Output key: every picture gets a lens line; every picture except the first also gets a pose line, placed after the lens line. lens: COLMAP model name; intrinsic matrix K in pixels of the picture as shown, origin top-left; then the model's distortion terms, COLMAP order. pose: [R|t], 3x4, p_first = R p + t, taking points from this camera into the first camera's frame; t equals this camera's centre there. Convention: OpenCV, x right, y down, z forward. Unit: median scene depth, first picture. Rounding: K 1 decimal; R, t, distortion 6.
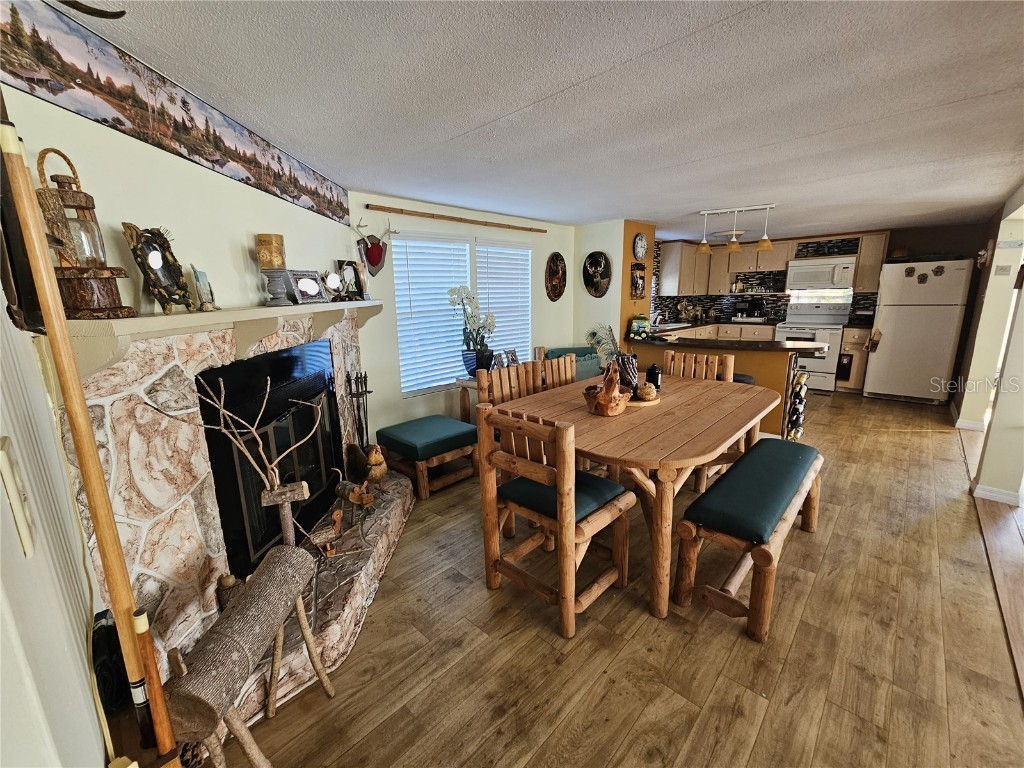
lens RADIAL K [[422.5, 0, 511.1], [0, 422.5, 389.0], [0, 0, 1]] dist [-0.001498, -0.000749]
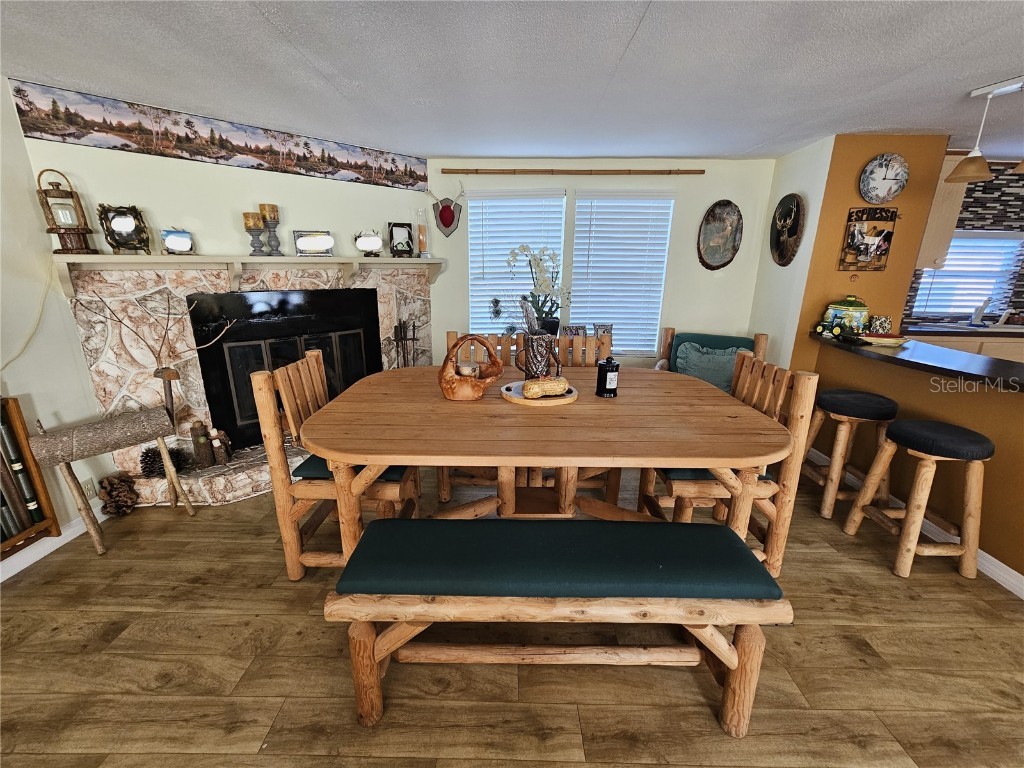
lens RADIAL K [[422.5, 0, 511.1], [0, 422.5, 389.0], [0, 0, 1]] dist [-0.001498, -0.000749]
pose [[0.677371, 0.228683, -0.699194, 0.642242], [-0.182119, 0.972998, 0.141800, -0.068467], [0.712742, 0.031285, 0.700729, 0.361775]]
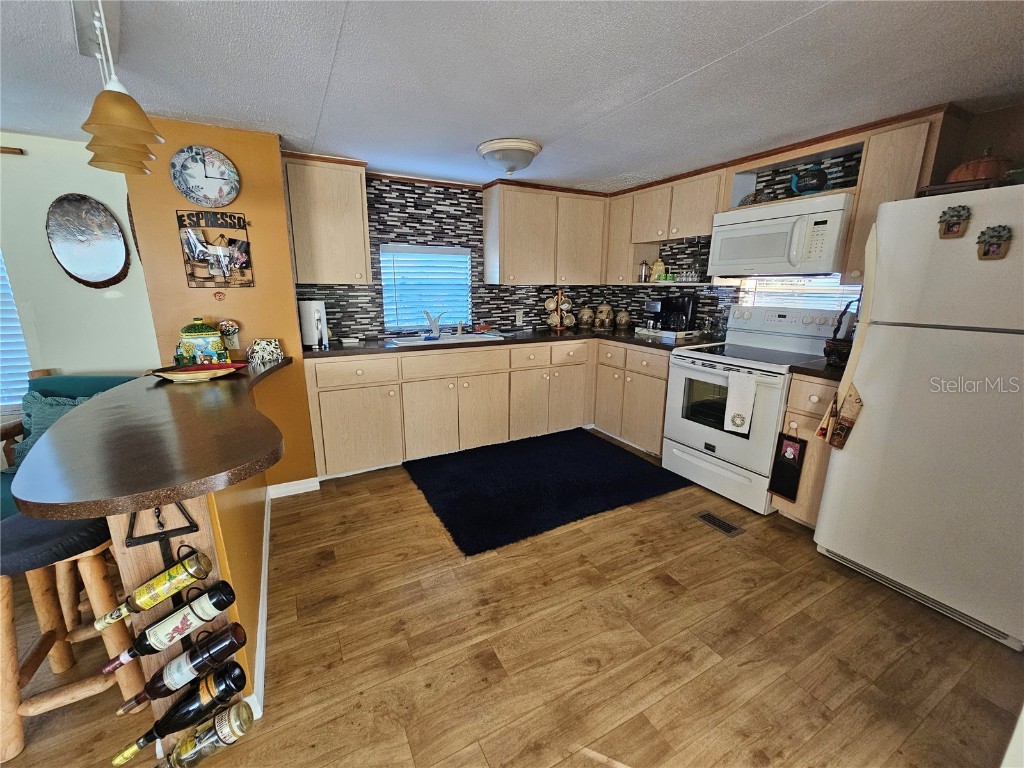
lens RADIAL K [[422.5, 0, 511.1], [0, 422.5, 389.0], [0, 0, 1]] dist [-0.001498, -0.000749]
pose [[0.948954, 0.097594, -0.299937, 1.191301], [-0.088463, 0.995111, 0.043908, -0.223476], [0.302756, -0.015133, 0.952948, 0.966232]]
